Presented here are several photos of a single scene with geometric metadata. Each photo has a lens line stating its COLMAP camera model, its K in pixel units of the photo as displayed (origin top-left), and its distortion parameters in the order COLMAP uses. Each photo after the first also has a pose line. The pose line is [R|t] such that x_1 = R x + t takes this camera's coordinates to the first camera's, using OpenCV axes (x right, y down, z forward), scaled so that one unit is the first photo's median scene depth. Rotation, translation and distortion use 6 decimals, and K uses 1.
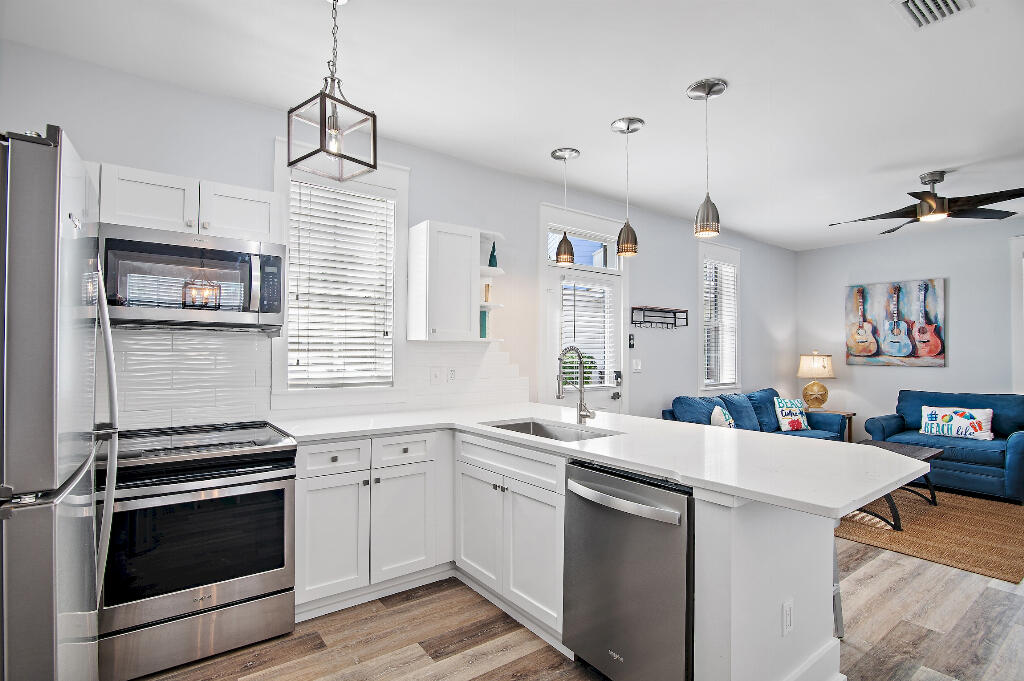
lens RADIAL K [[505.8, 0, 512.0], [0, 505.8, 340.5], [0, 0, 1]] dist [-0.003102, -0.000944]
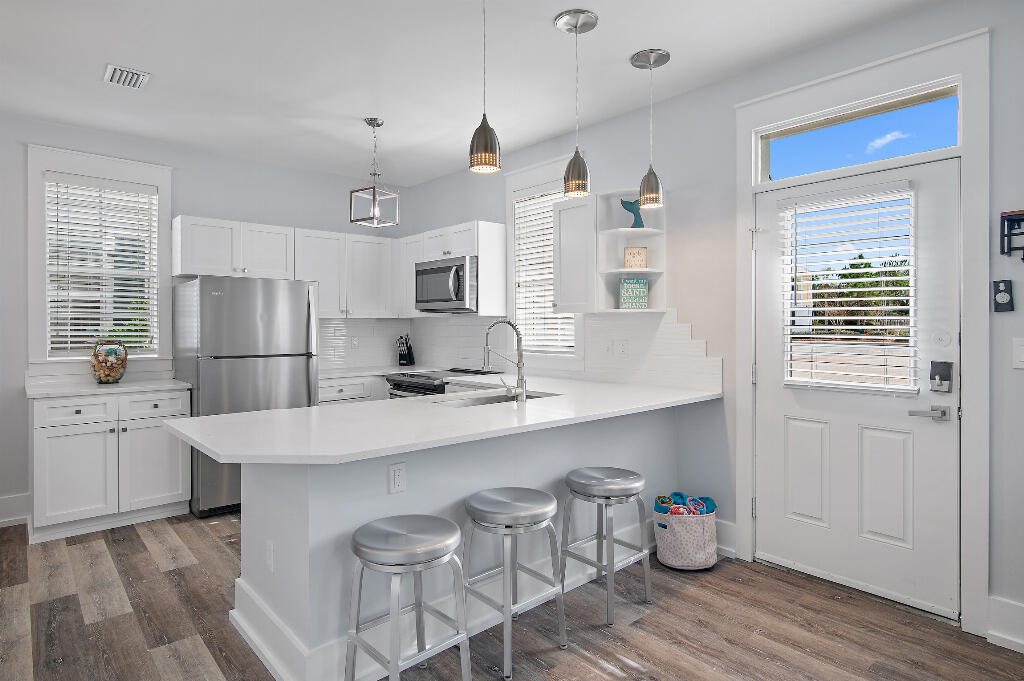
lens RADIAL K [[555.1, 0, 518.0], [0, 555.1, 331.1], [0, 0, 1]] dist [0.000294, 0.000177]
pose [[0.086941, 0.005160, -0.996200, 0.962623], [0.026425, 0.999623, 0.007484, 0.023931], [0.995863, -0.026975, 0.086772, 0.769020]]
